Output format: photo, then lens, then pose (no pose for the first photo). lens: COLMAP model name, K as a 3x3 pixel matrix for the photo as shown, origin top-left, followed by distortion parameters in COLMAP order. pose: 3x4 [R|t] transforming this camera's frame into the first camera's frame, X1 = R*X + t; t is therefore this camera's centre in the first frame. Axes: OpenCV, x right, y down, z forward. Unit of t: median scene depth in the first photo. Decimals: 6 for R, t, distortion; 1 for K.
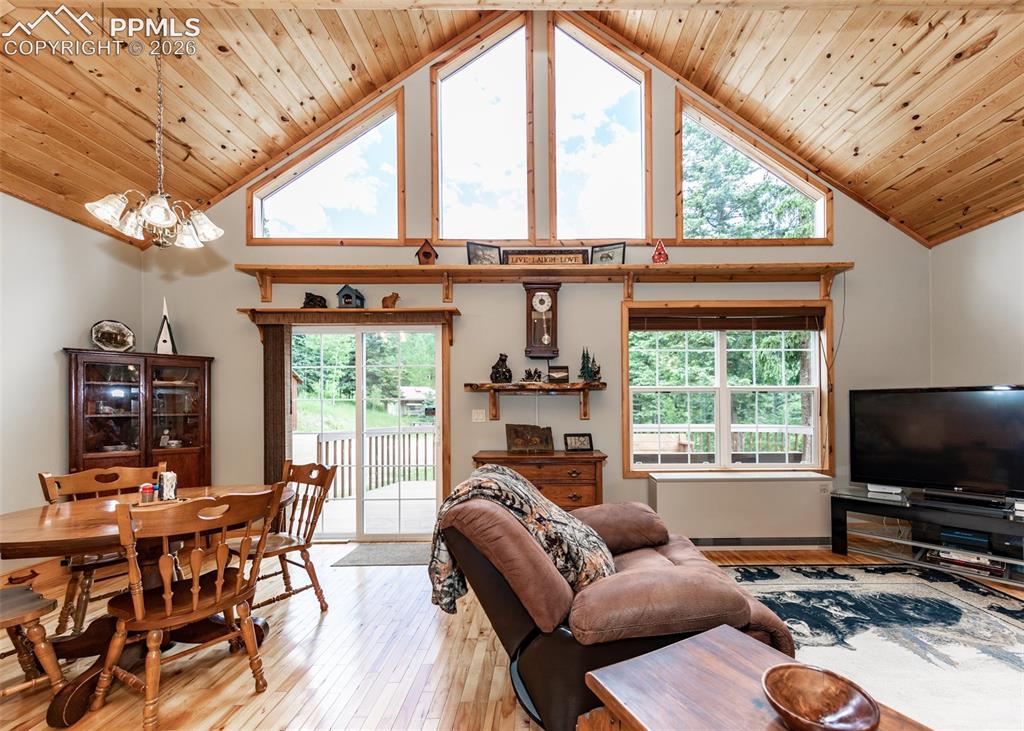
lens RADIAL K [[410.7, 0, 533.4], [0, 410.7, 409.8], [0, 0, 1]] dist [0.006620, -0.000178]
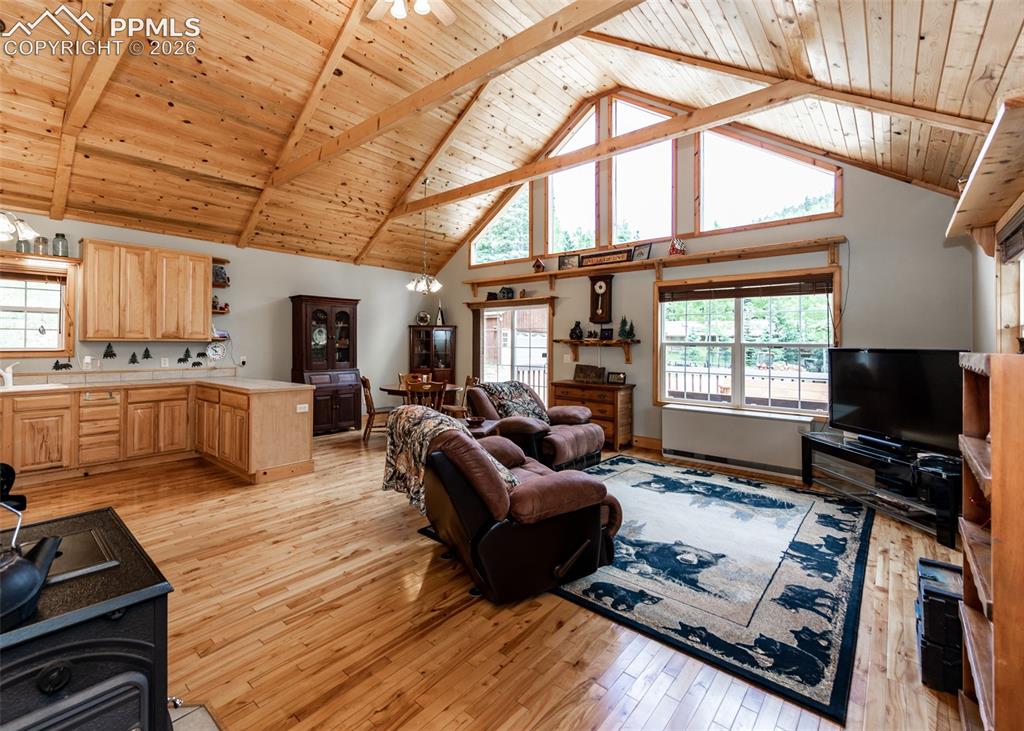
lens RADIAL K [[444.6, 0, 458.2], [0, 444.6, 335.4], [0, 0, 1]] dist [-0.002290, -0.001099]
pose [[0.704794, 0.001574, -0.709411, 0.855360], [-0.009375, 0.999931, -0.007095, -0.059731], [0.709350, 0.011651, 0.704760, -0.602423]]
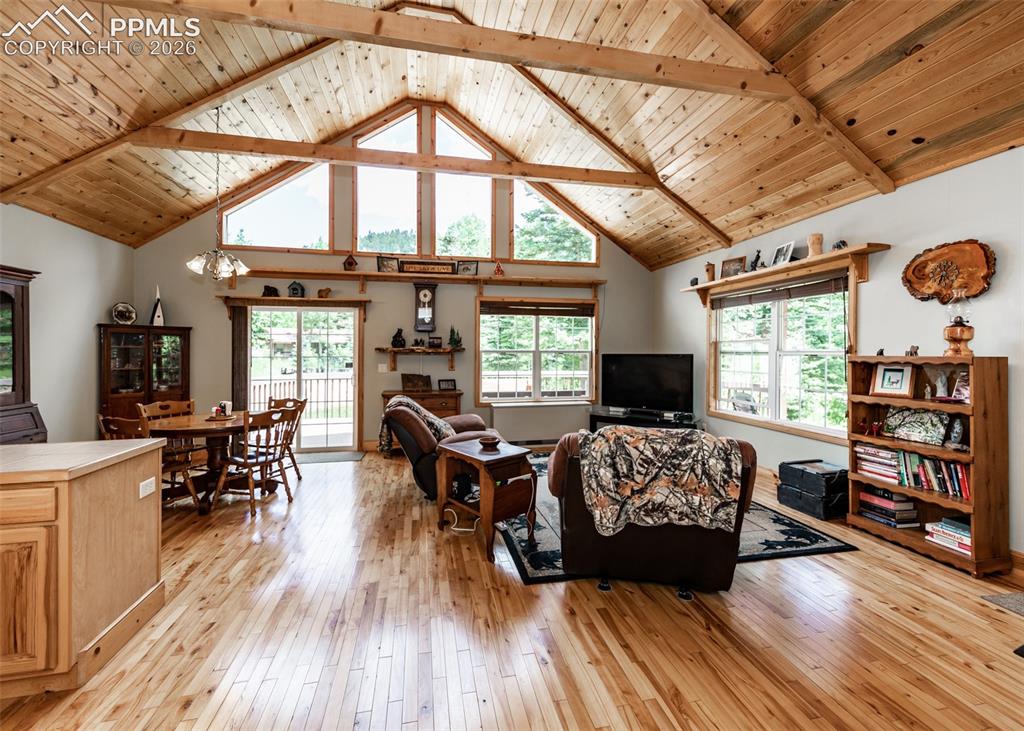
lens RADIAL K [[451.0, 0, 497.8], [0, 451.0, 340.2], [0, 0, 1]] dist [0.007697, -0.002400]
pose [[0.982404, 0.011817, 0.186394, -0.026839], [-0.007738, 0.999715, -0.022597, -0.055163], [-0.186608, 0.020757, 0.982215, -0.749973]]
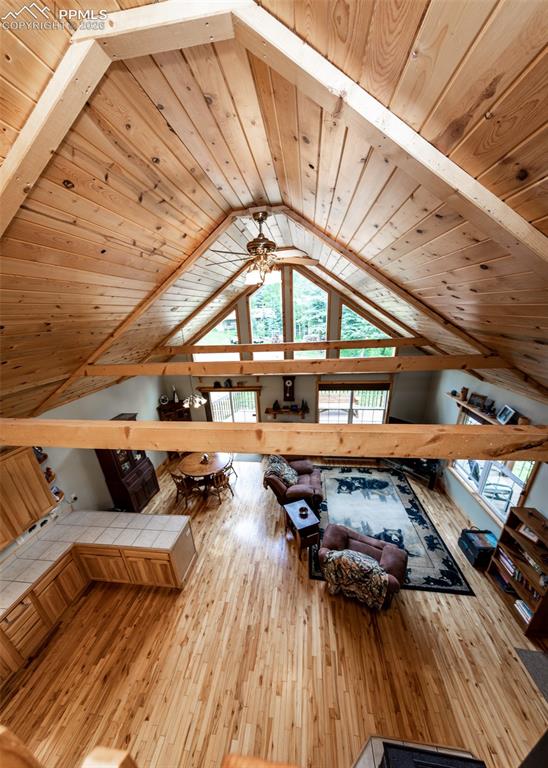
lens RADIAL K [[269.6, 0, 255.7], [0, 269.6, 399.5], [0, 0, 1]] dist [0.006146, -0.000760]
pose [[0.984709, 0.004613, -0.174145, 0.127182], [0.057838, 0.934289, 0.351794, -0.864706], [0.164325, -0.356487, 0.919736, -0.896136]]
